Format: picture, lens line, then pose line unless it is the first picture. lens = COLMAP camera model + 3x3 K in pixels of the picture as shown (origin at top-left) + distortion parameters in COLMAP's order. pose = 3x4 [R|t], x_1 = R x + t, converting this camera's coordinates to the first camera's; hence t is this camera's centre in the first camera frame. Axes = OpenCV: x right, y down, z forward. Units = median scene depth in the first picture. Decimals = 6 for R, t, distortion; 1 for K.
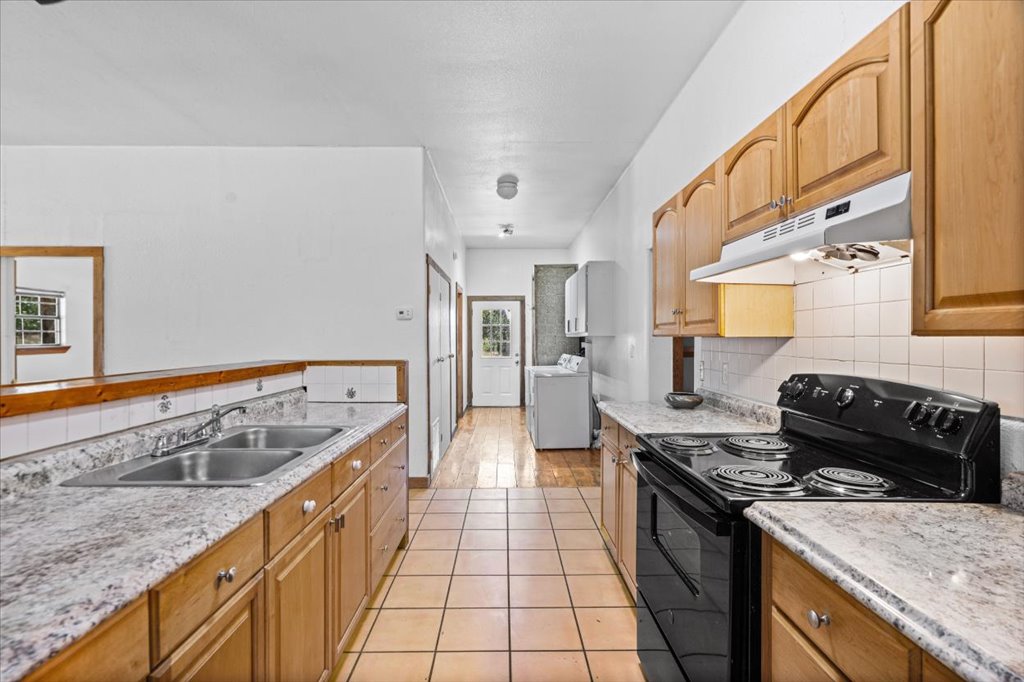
lens RADIAL K [[473.4, 0, 509.8], [0, 473.4, 337.0], [0, 0, 1]] dist [0.004219, 0.000323]
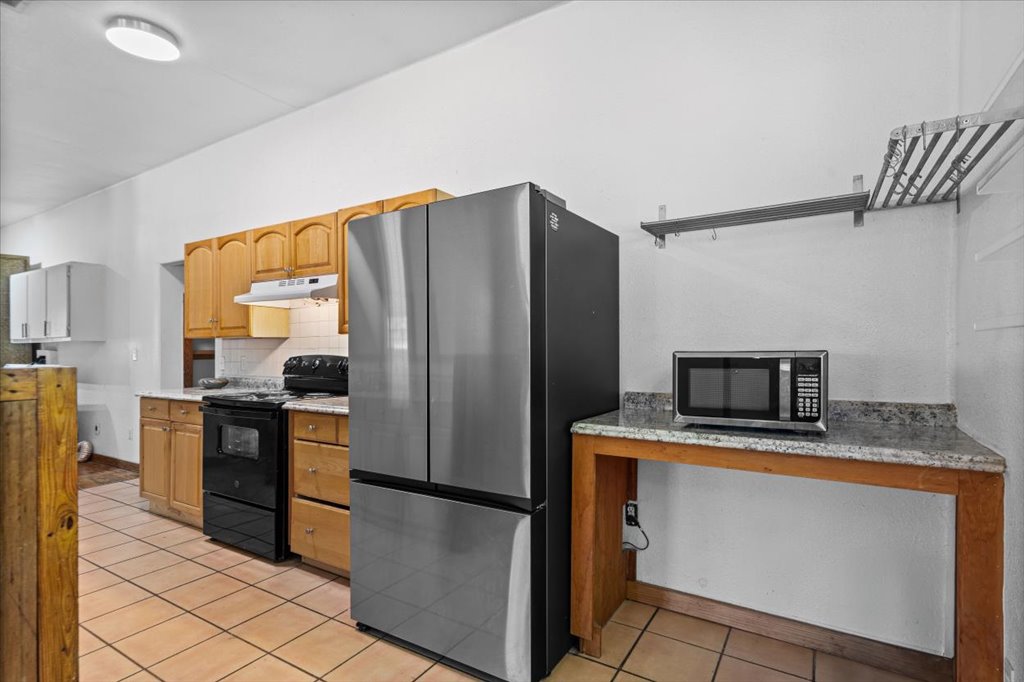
lens RADIAL K [[502.0, 0, 510.3], [0, 502.0, 350.2], [0, 0, 1]] dist [-0.029362, 0.000116]
pose [[0.531022, -0.006701, 0.847332, -0.650466], [0.003308, 0.999978, 0.005835, 0.046292], [-0.847352, -0.000295, 0.531032, -0.831691]]
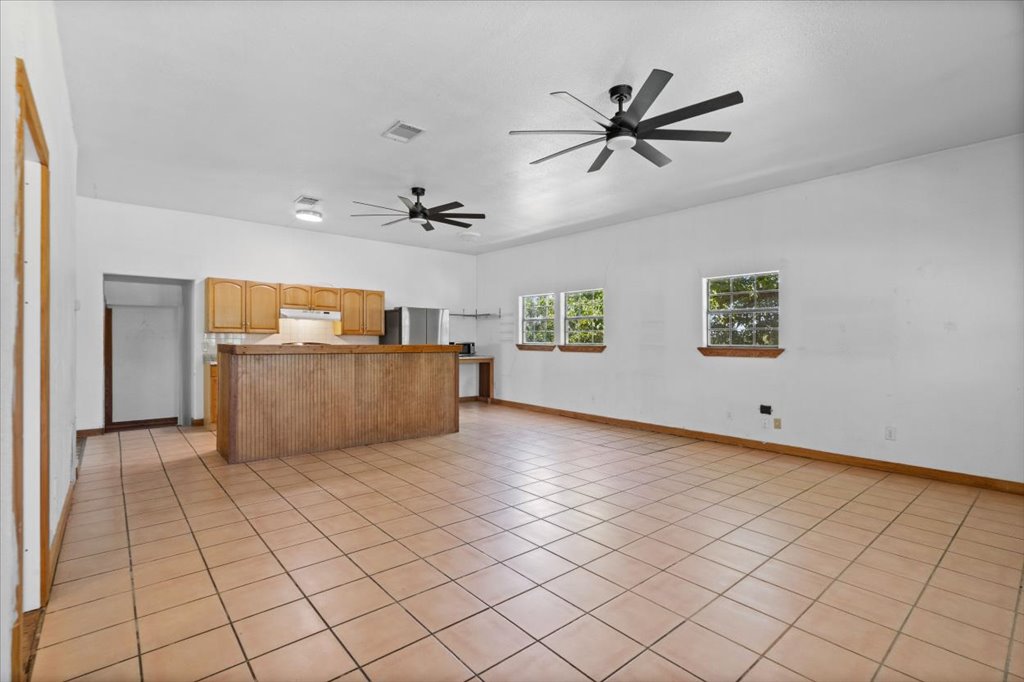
lens RADIAL K [[474.4, 0, 506.4], [0, 474.4, 331.7], [0, 0, 1]] dist [0.011529, 0.000629]
pose [[-0.636280, 0.012751, 0.771353, -3.901097], [-0.011931, 0.999581, -0.026366, 0.068360], [-0.771366, -0.025979, -0.635861, 2.238259]]
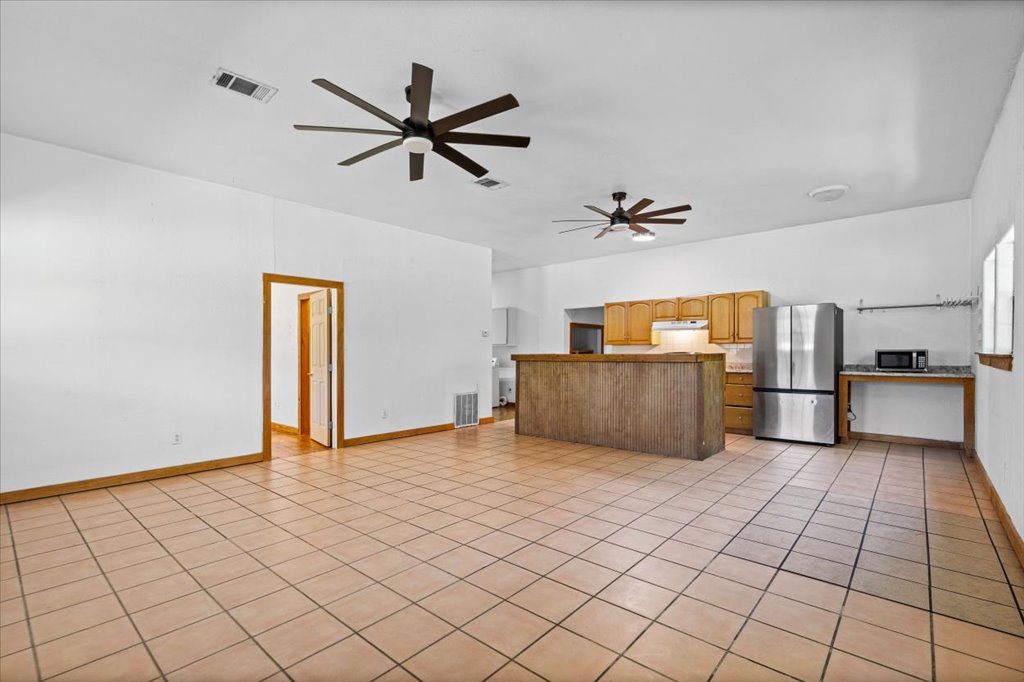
lens RADIAL K [[474.4, 0, 504.5], [0, 474.4, 344.1], [0, 0, 1]] dist [0.011529, 0.000629]
pose [[0.670784, 0.007979, 0.741610, -3.882366], [0.000237, 0.999940, -0.010973, 0.048528], [-0.741652, 0.007536, 0.670742, -0.892109]]
